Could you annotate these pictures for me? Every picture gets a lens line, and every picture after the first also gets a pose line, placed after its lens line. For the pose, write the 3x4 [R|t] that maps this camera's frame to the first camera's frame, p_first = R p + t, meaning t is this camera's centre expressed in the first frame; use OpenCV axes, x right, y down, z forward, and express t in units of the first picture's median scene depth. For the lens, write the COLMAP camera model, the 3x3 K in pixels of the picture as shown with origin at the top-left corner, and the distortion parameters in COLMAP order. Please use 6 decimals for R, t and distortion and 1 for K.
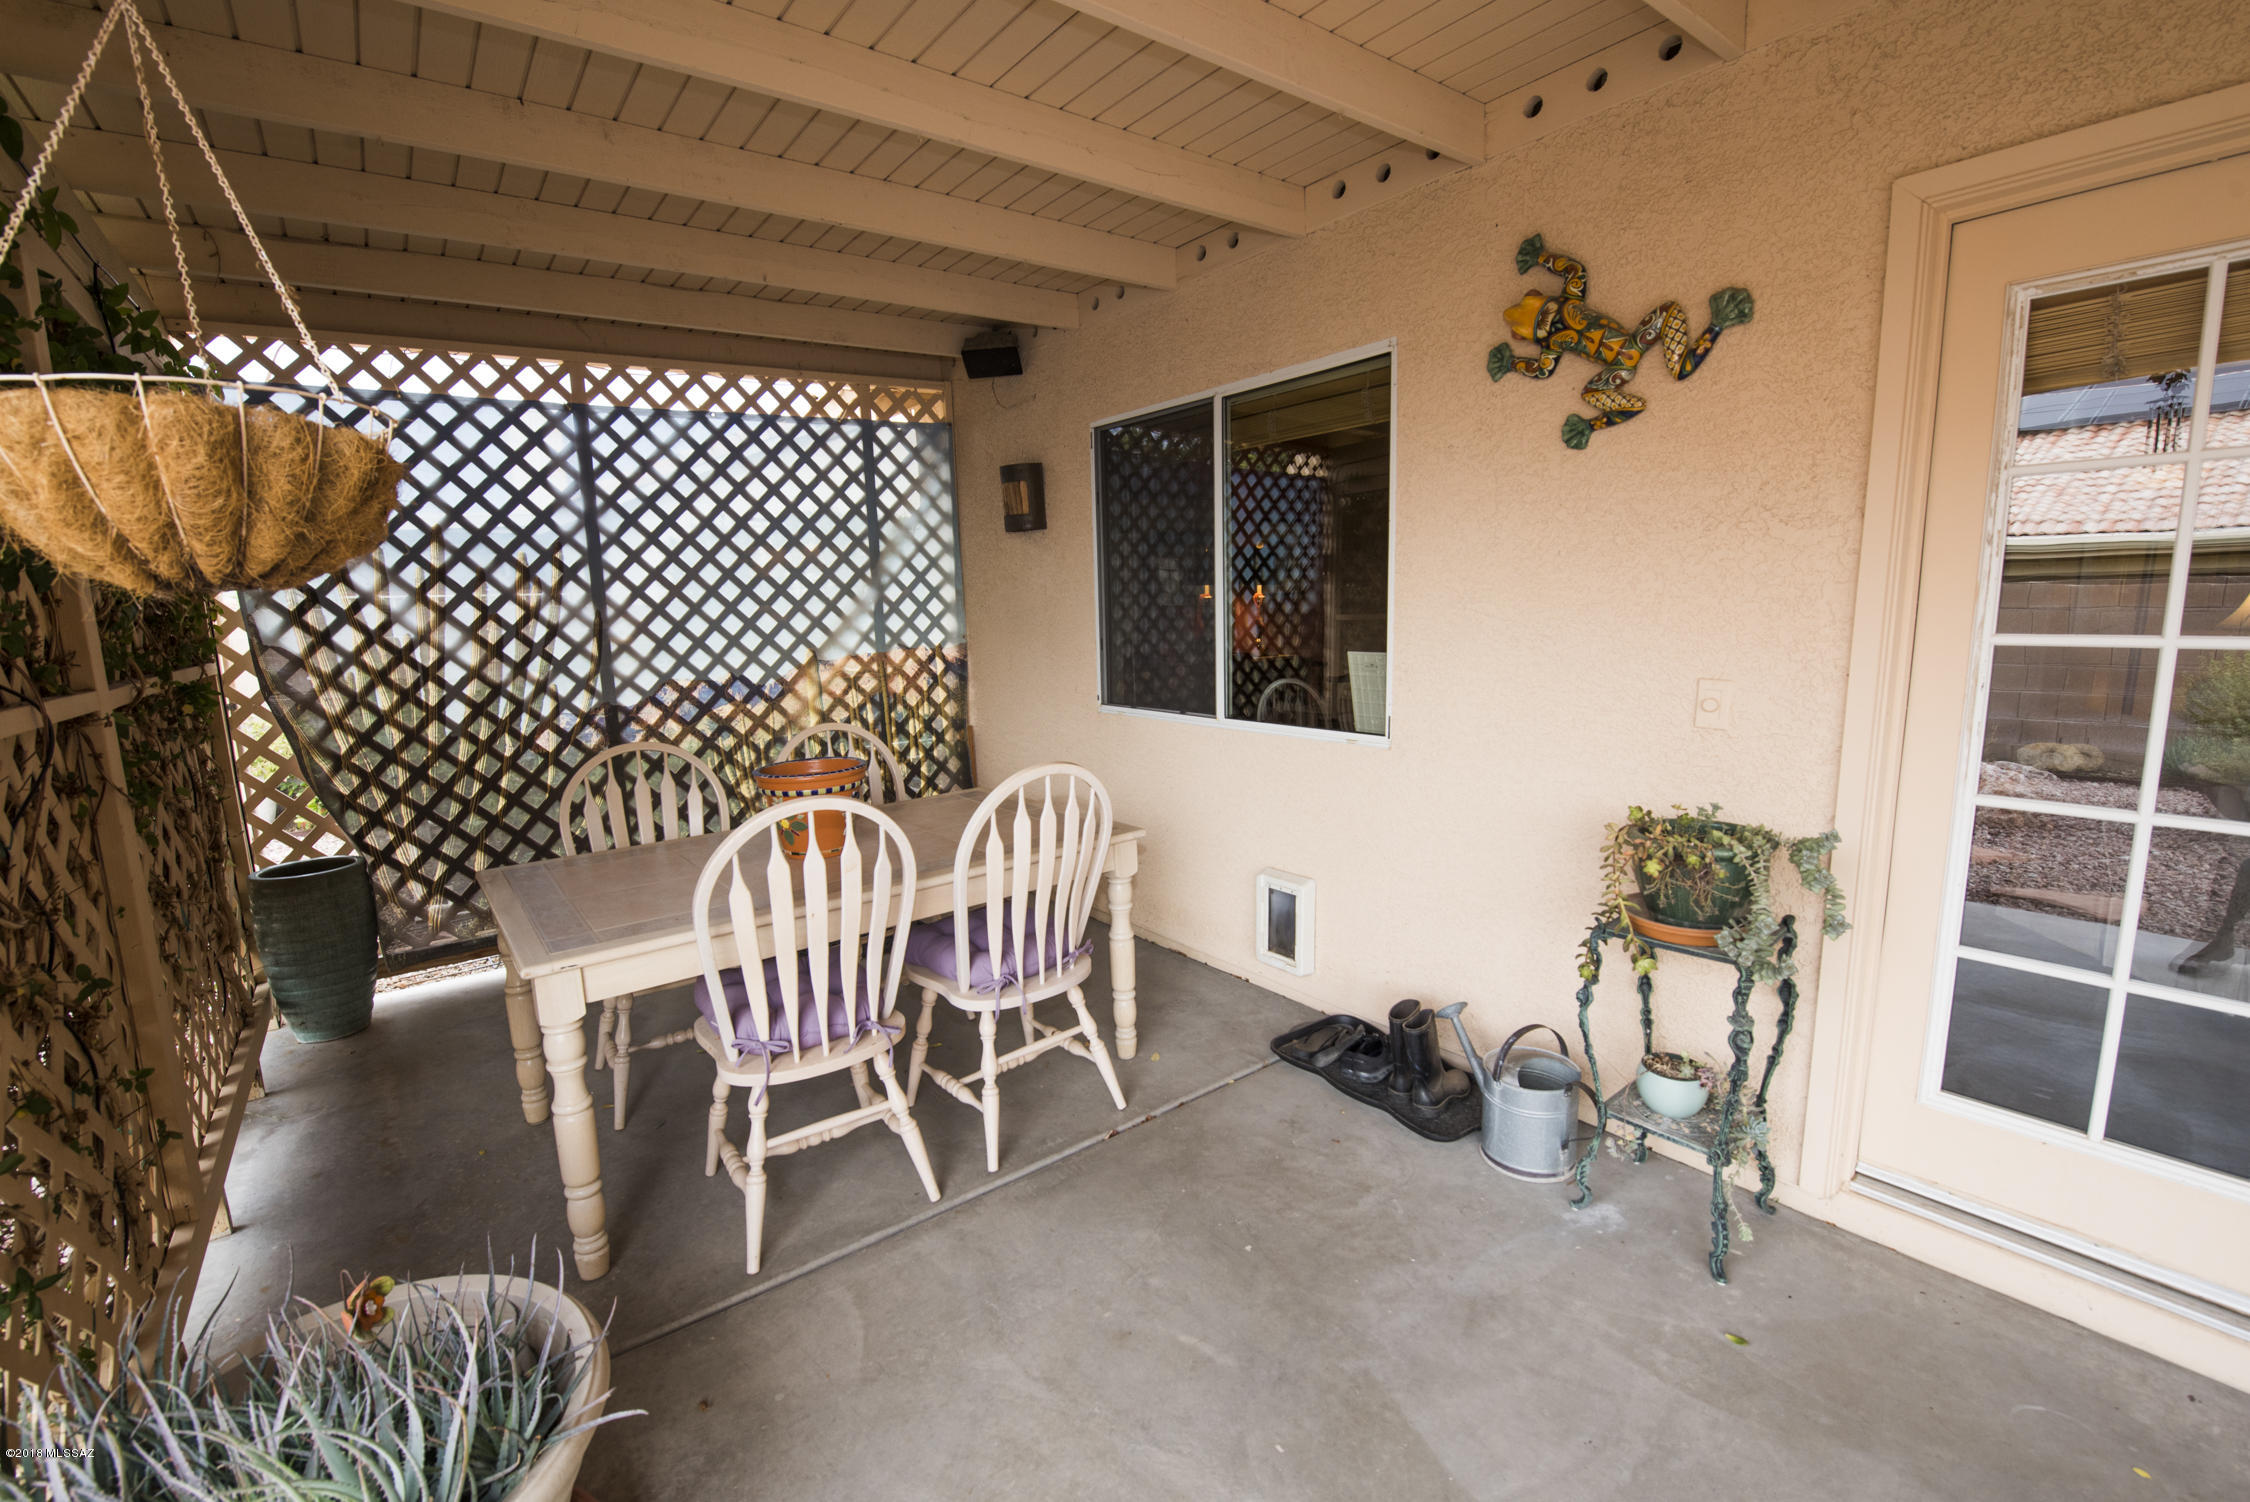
lens RADIAL K [[946.7, 0, 1122.0], [0, 946.7, 755.3], [0, 0, 1]] dist [-0.012540, -0.002894]
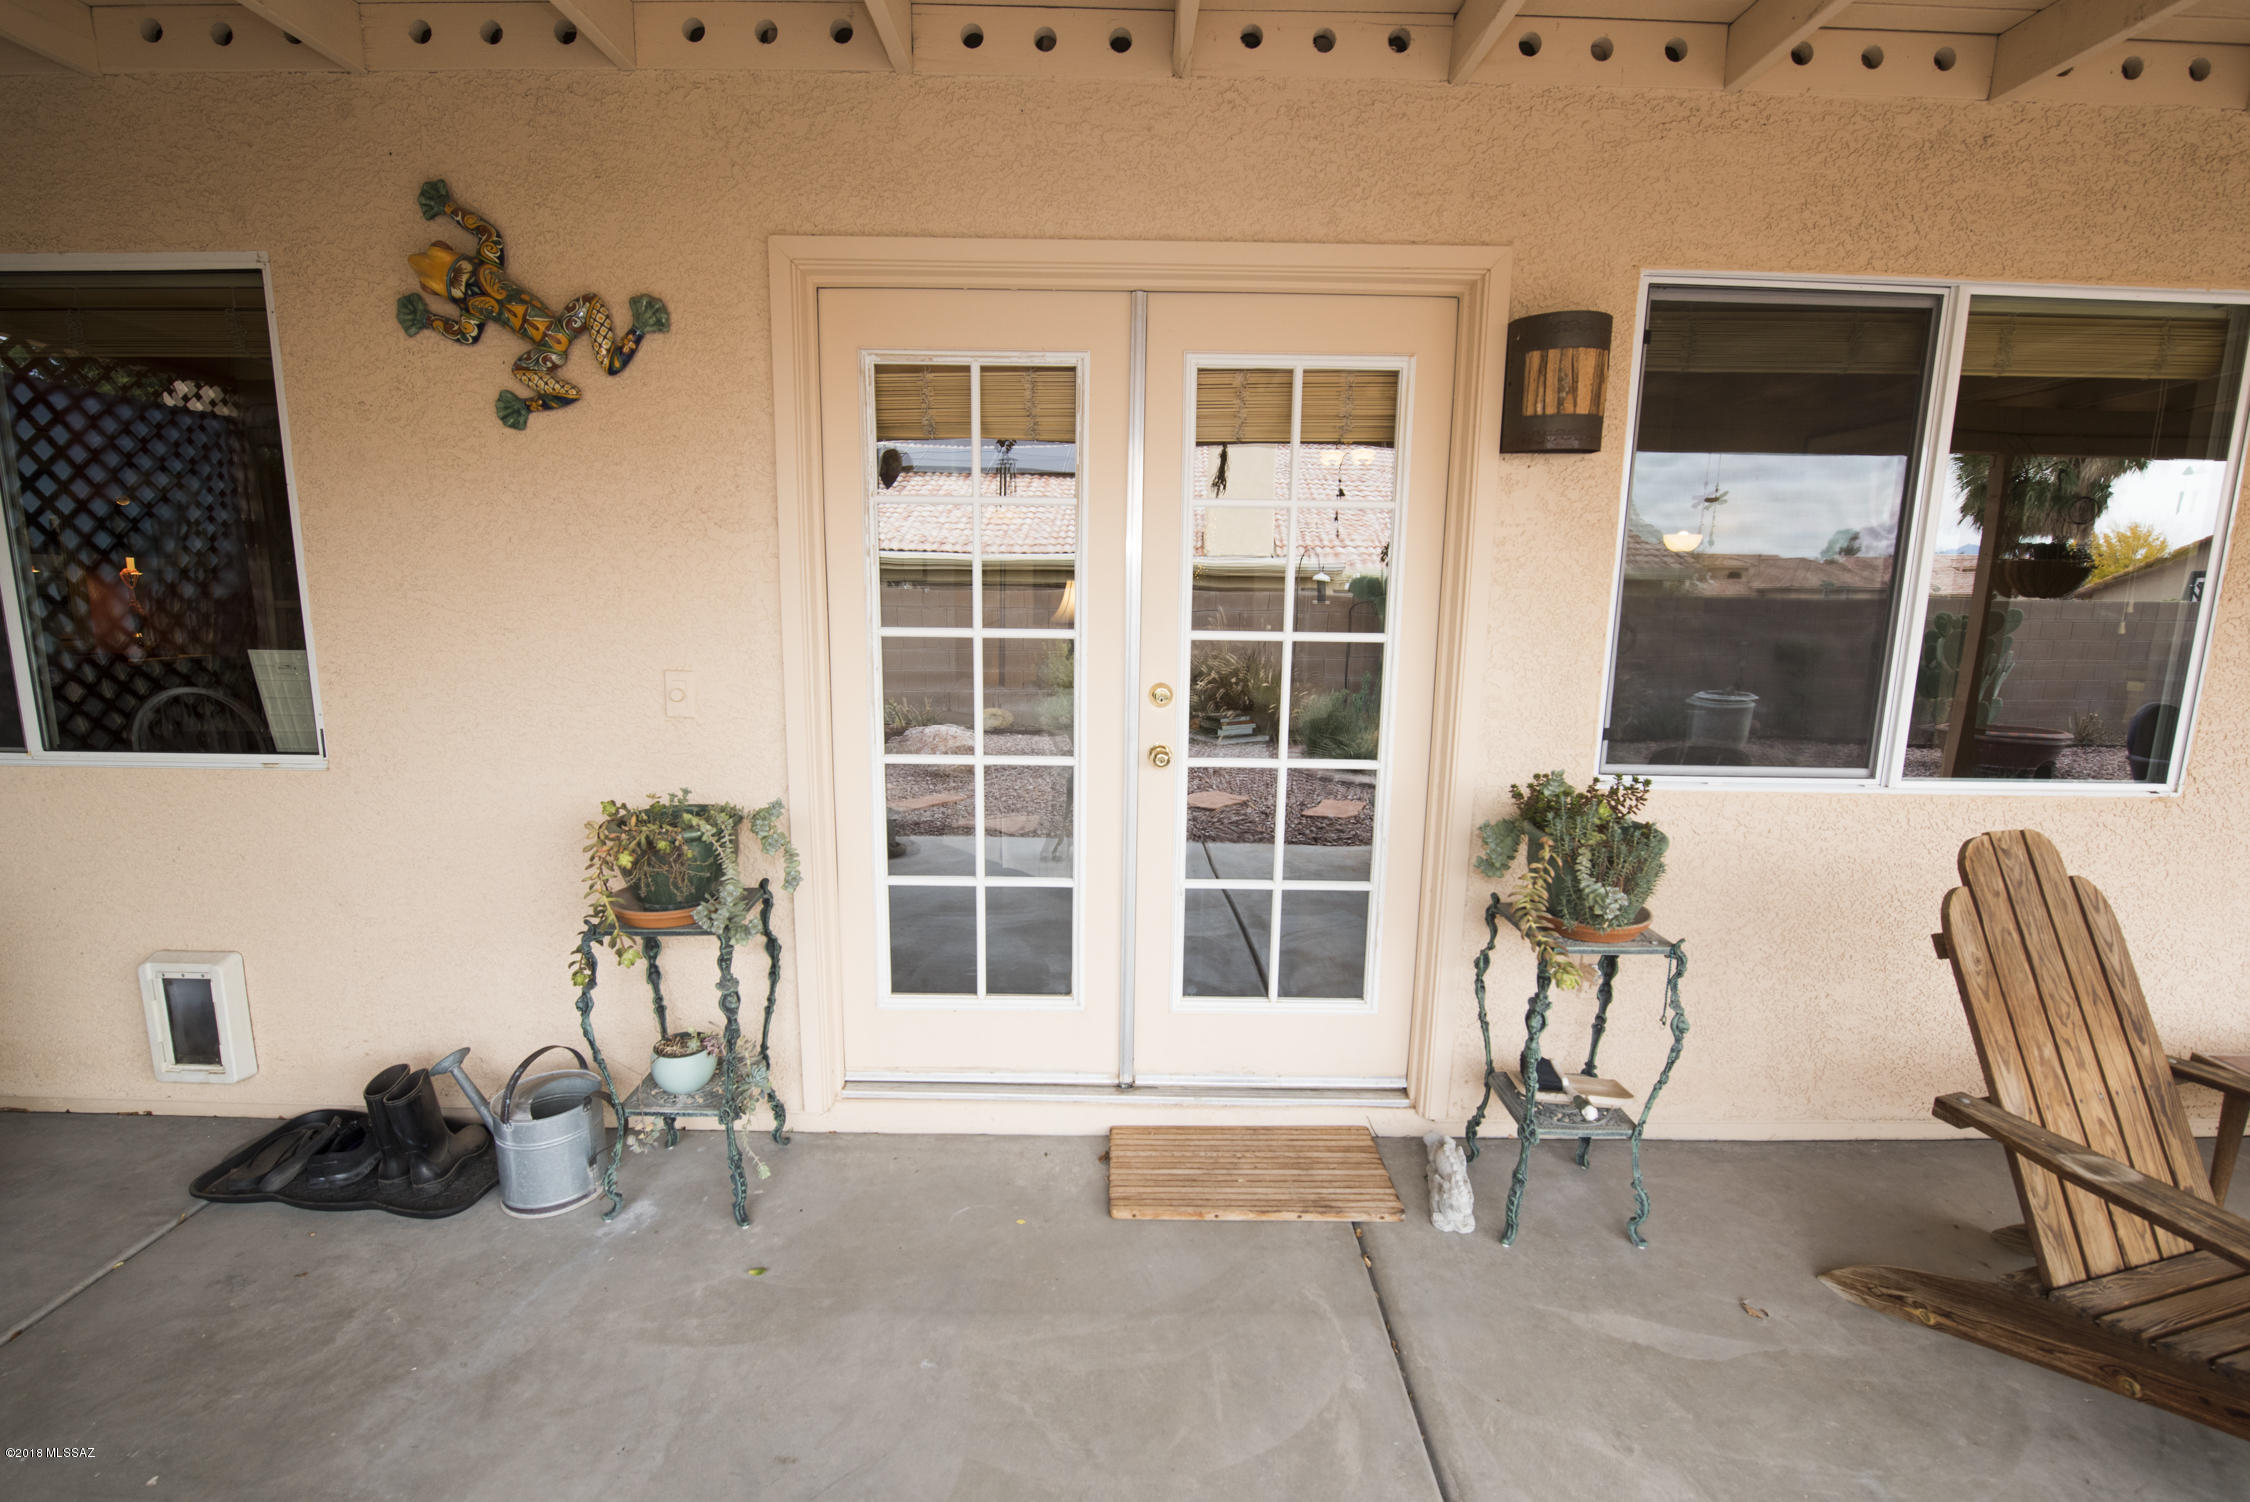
lens RADIAL K [[970.2, 0, 1123.6], [0, 970.2, 755.0], [0, 0, 1]] dist [-0.011764, -0.003437]
pose [[0.611782, -0.100048, 0.784674, 0.074148], [0.096012, 0.994027, 0.051885, 0.004452], [-0.785178, 0.043596, 0.617734, -0.049986]]
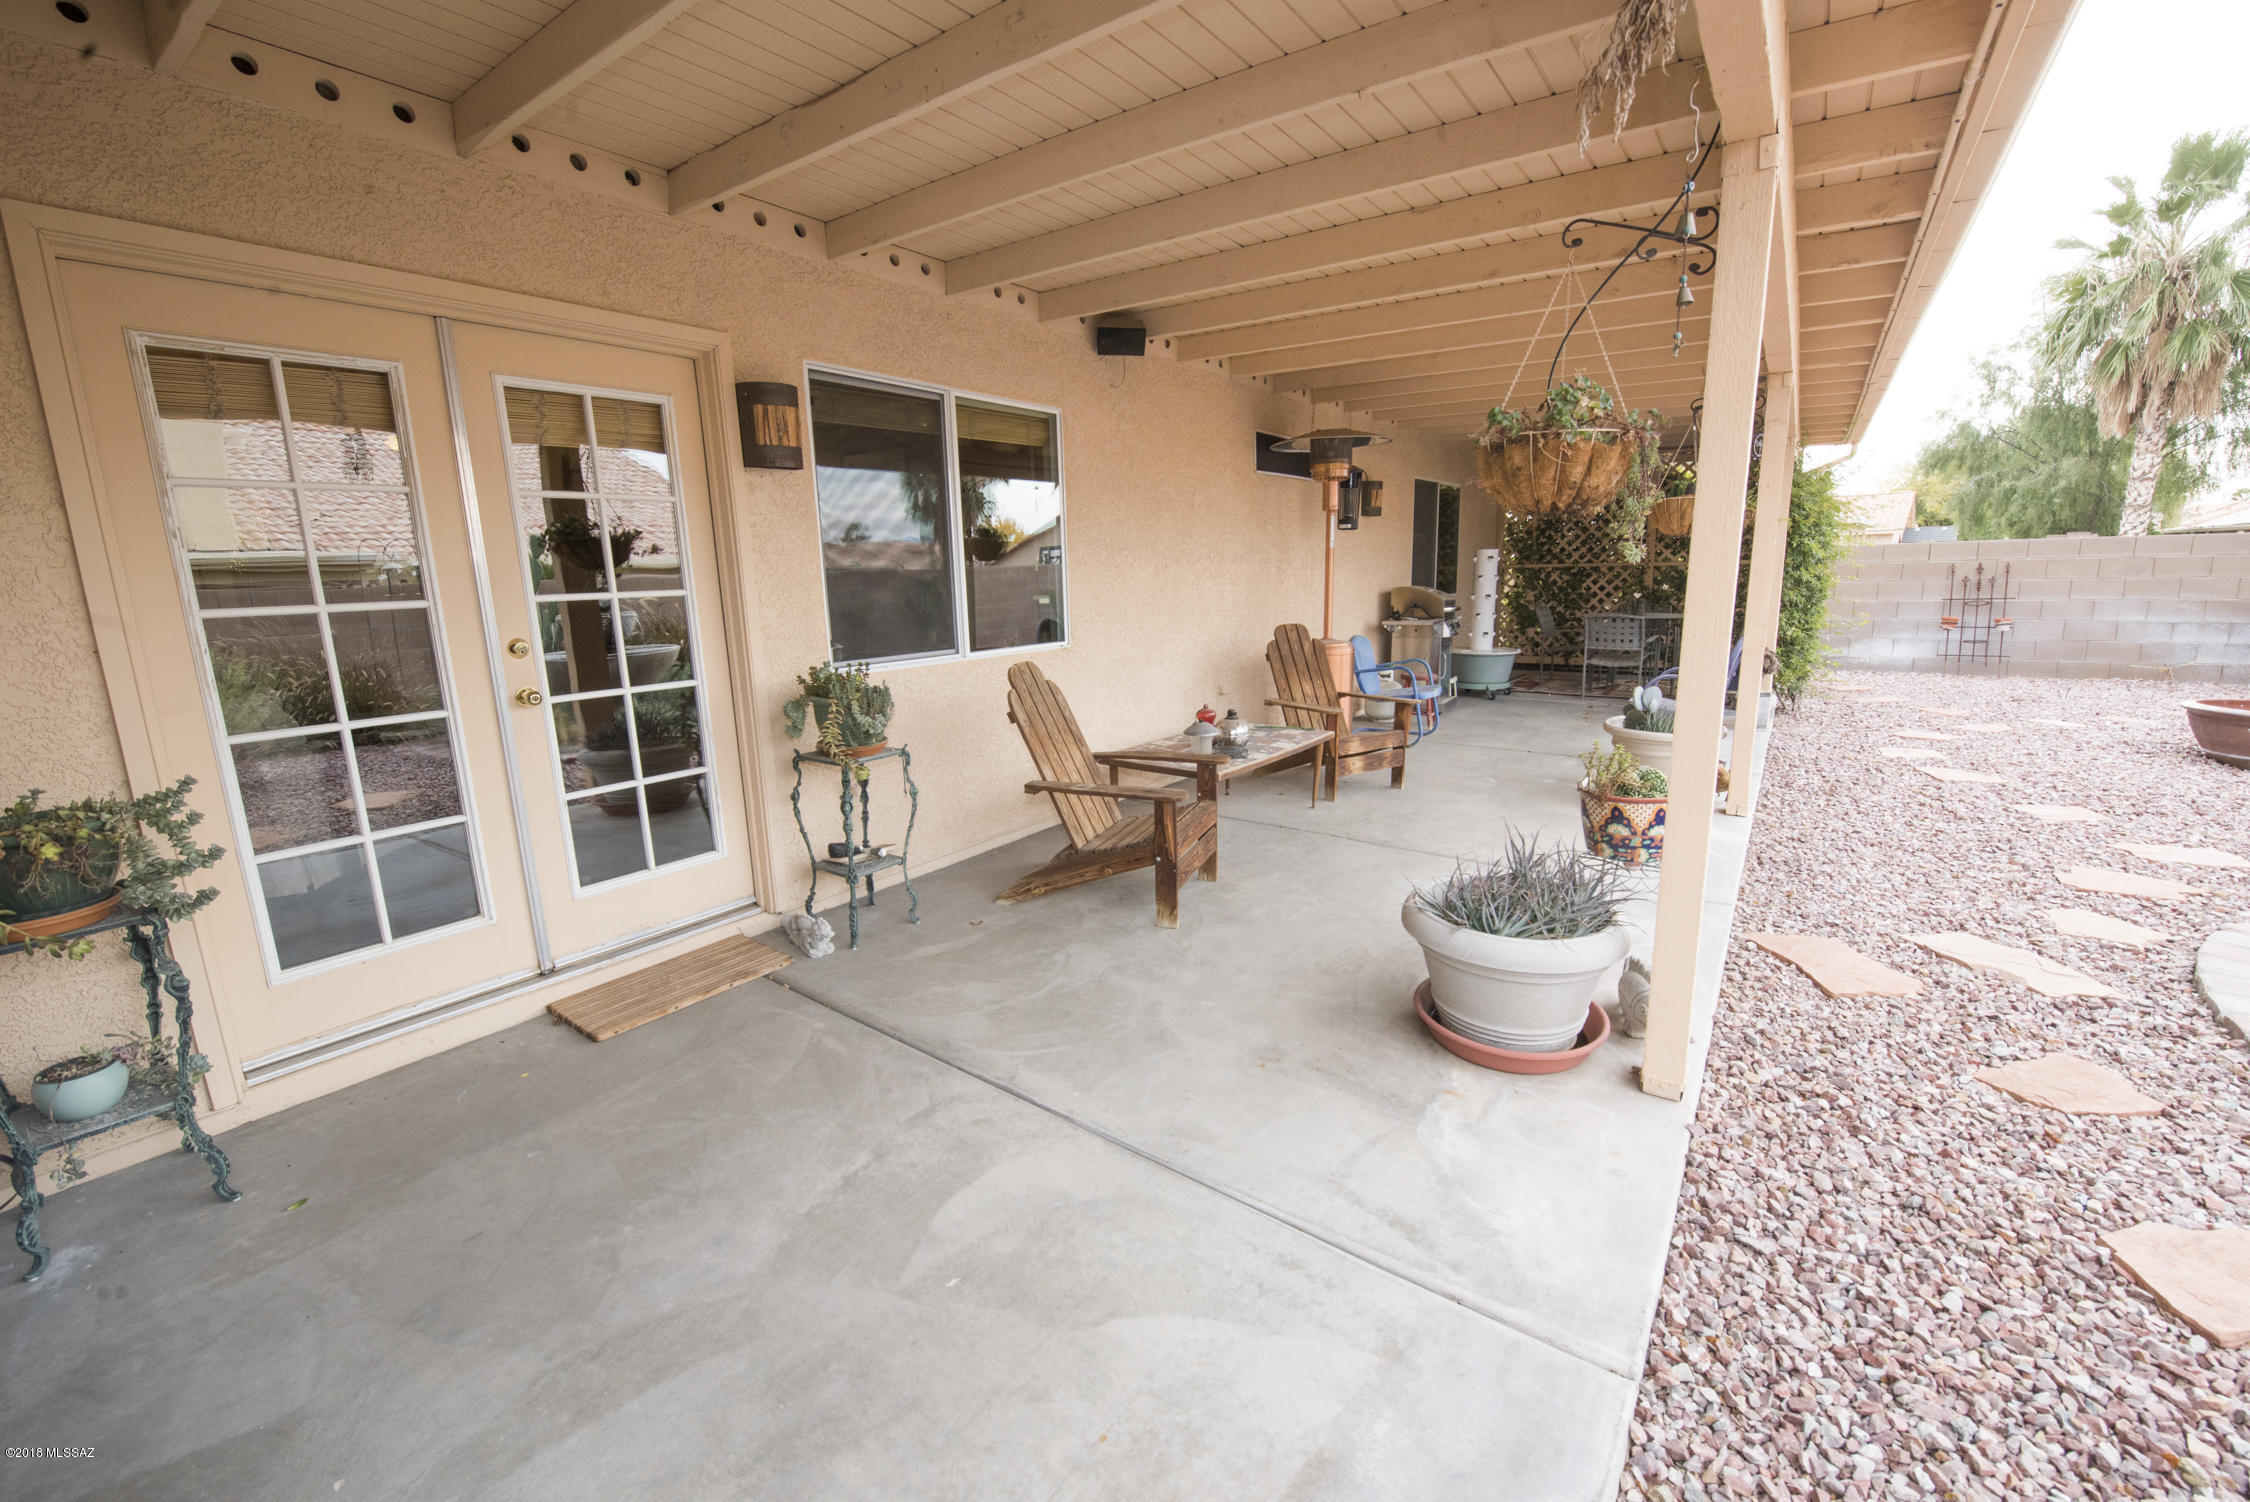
lens RADIAL K [[905.9, 0, 1116.6], [0, 905.9, 752.2], [0, 0, 1]] dist [-0.012934, -0.000248]
pose [[-0.262469, -0.160467, 0.951504, -0.476466], [0.187150, 0.958886, 0.213336, 0.024442], [-0.946618, 0.234068, -0.221646, 0.110940]]
